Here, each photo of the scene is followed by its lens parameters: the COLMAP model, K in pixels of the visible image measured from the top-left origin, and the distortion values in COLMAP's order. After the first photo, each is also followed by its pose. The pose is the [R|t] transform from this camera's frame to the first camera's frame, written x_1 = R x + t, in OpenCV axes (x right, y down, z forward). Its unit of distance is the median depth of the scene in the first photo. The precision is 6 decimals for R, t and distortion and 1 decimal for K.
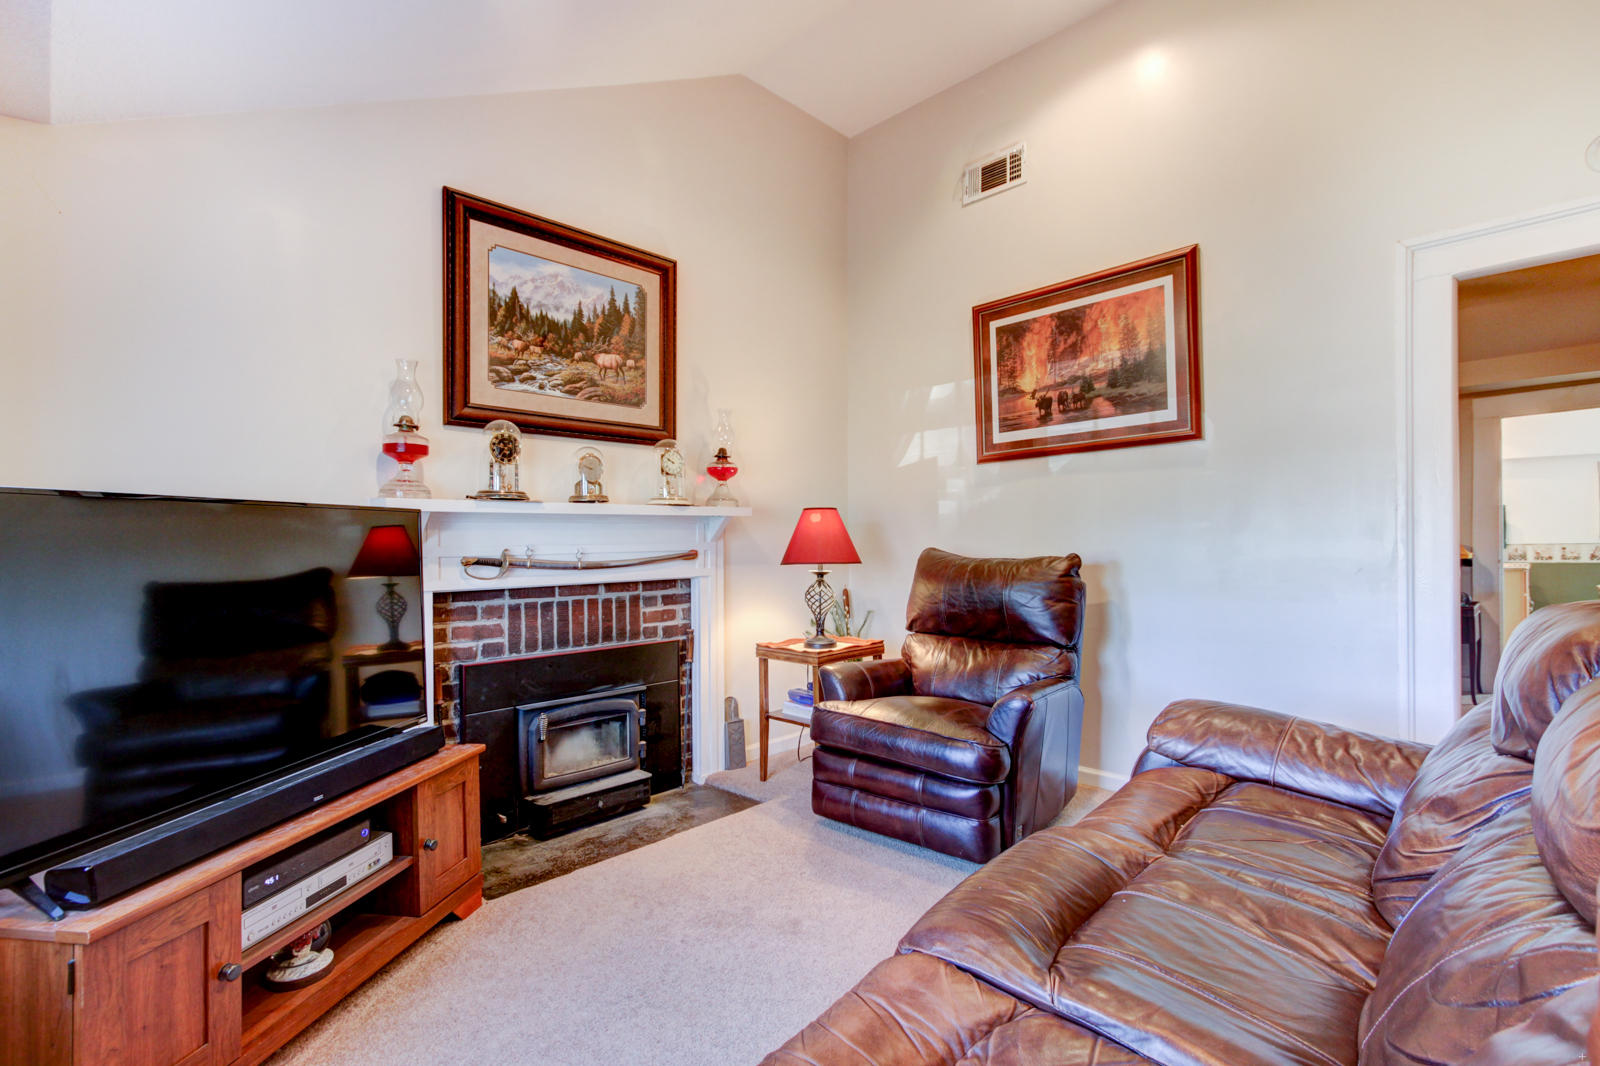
lens RADIAL K [[737.9, 0, 796.1], [0, 737.9, 538.4], [0, 0, 1]] dist [0.004379, 0.000626]
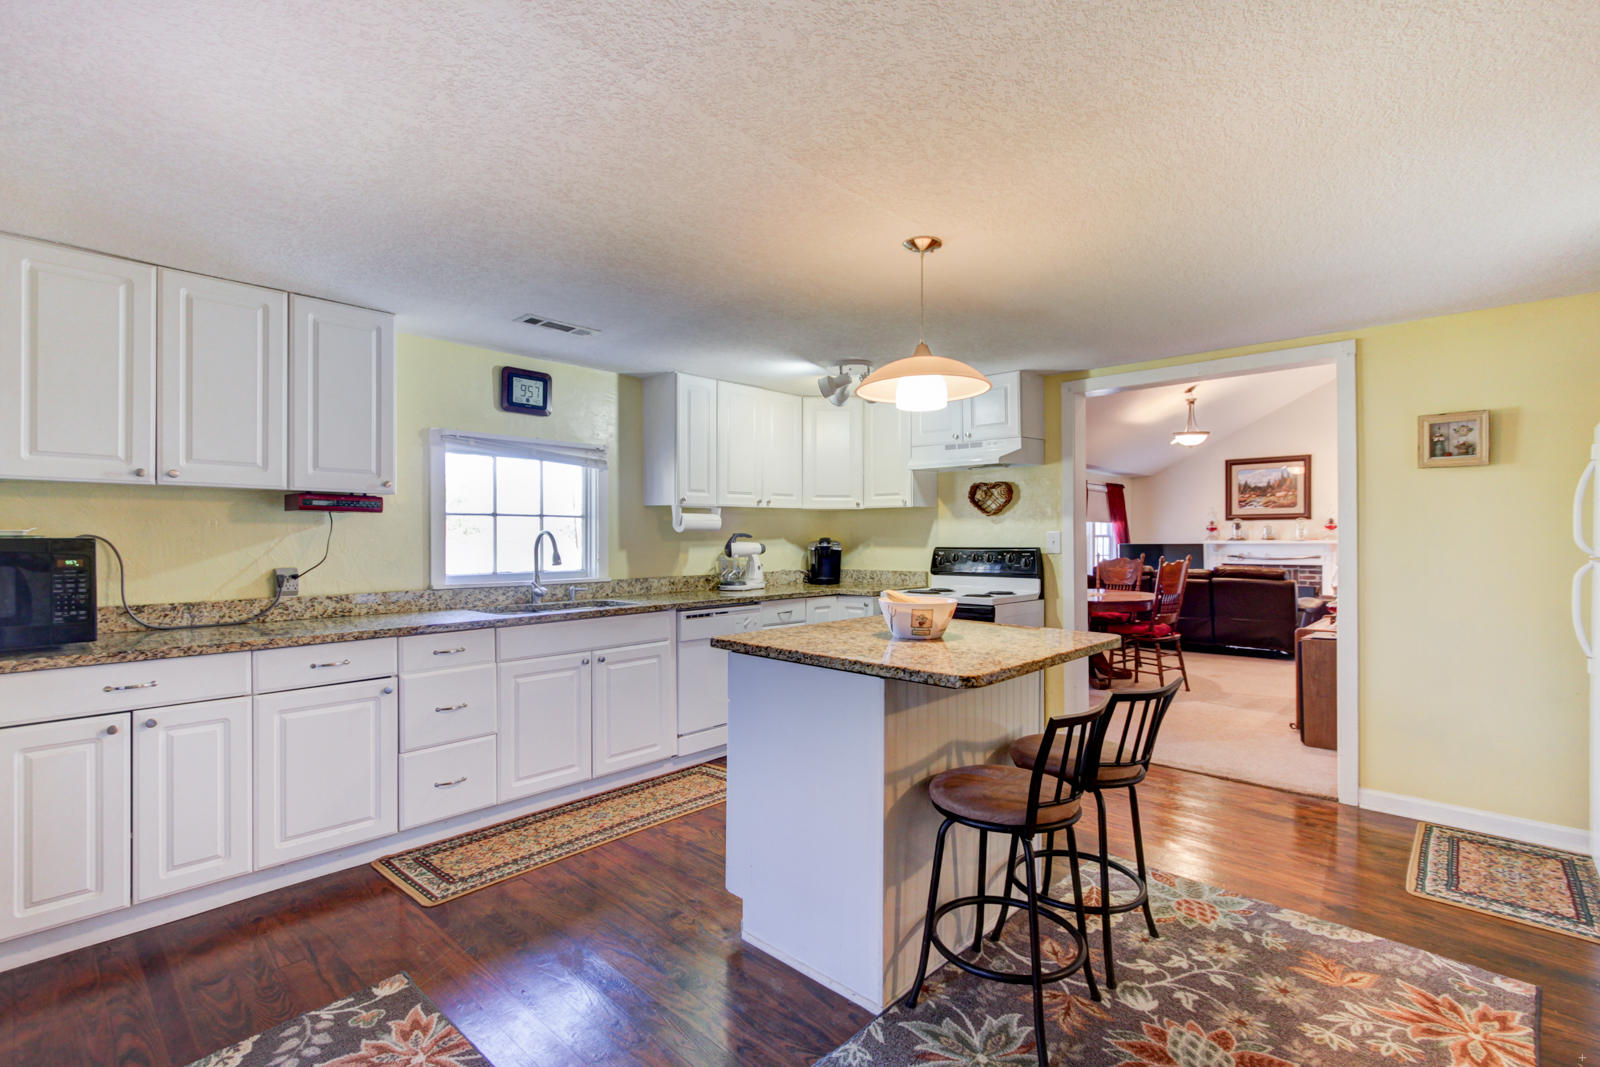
lens RADIAL K [[737.9, 0, 792.7], [0, 737.9, 536.5], [0, 0, 1]] dist [0.004379, 0.000626]
pose [[0.010544, 0.003692, -0.999938, 3.004948], [0.000902, 0.999993, 0.003702, -0.076744], [0.999944, -0.000941, 0.010541, -1.169841]]
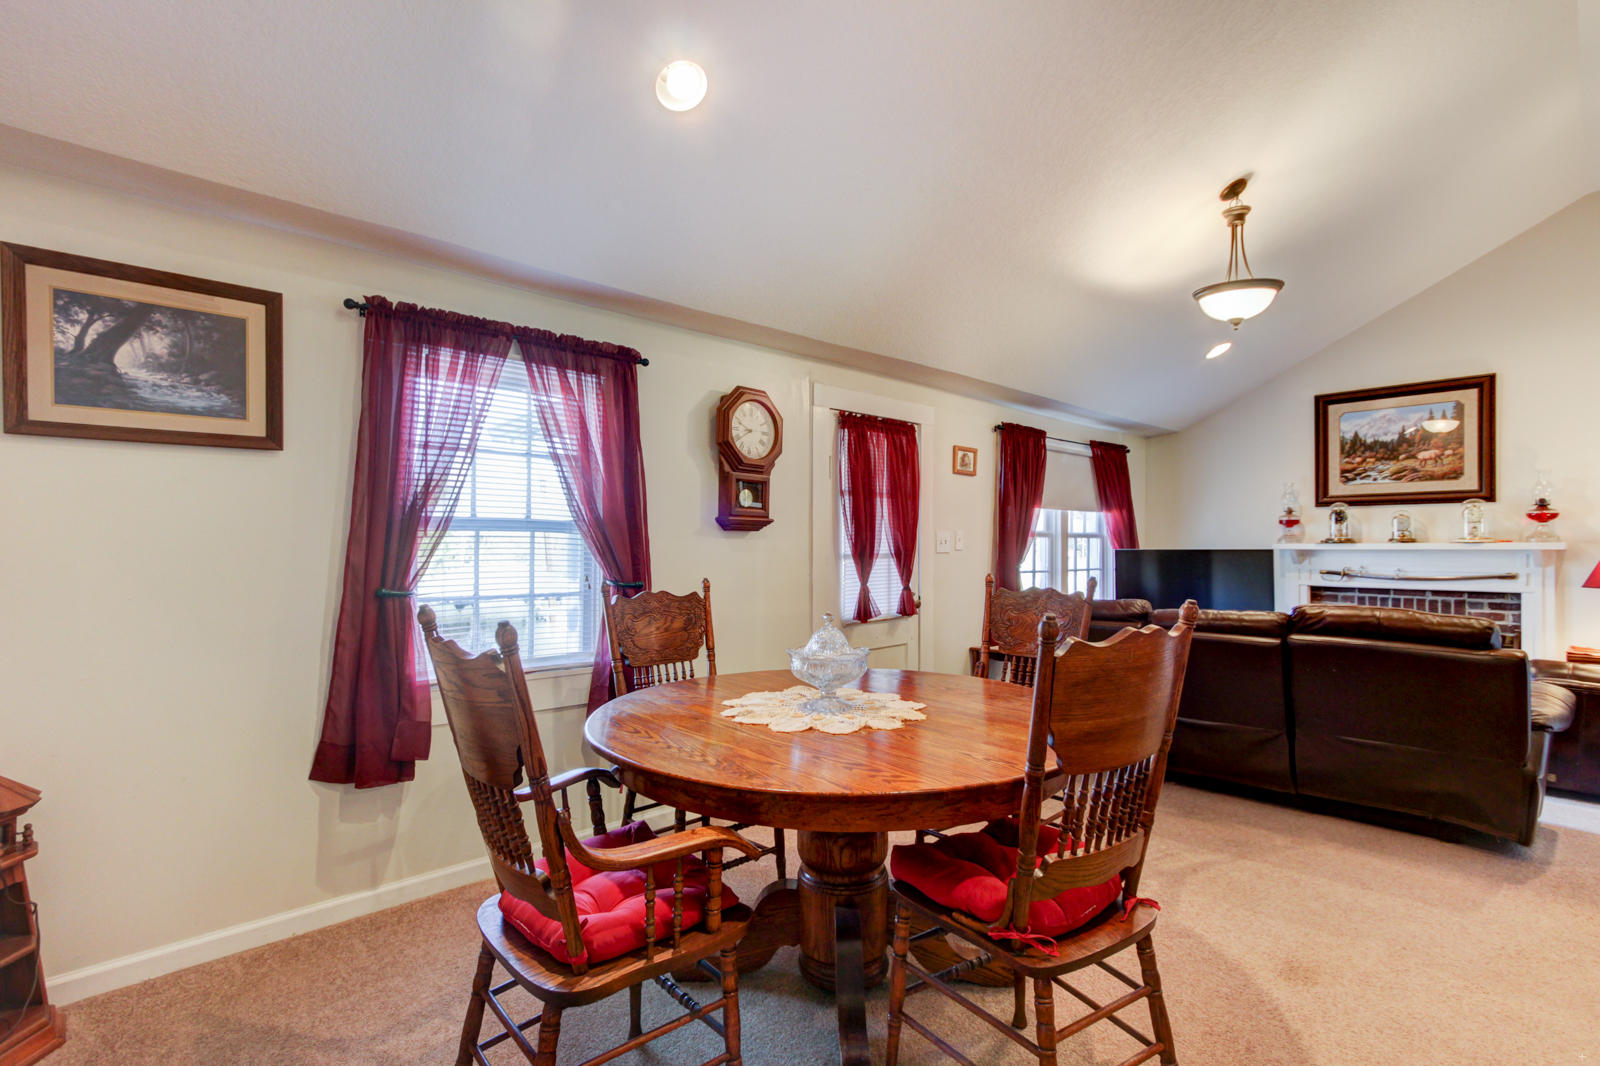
lens RADIAL K [[737.9, 0, 790.3], [0, 737.9, 538.4], [0, 0, 1]] dist [0.004379, 0.000626]
pose [[-0.067787, 0.001150, -0.997699, 1.546214], [0.000015, 0.999999, 0.001151, -0.058801], [0.997700, 0.000063, -0.067787, -0.319307]]
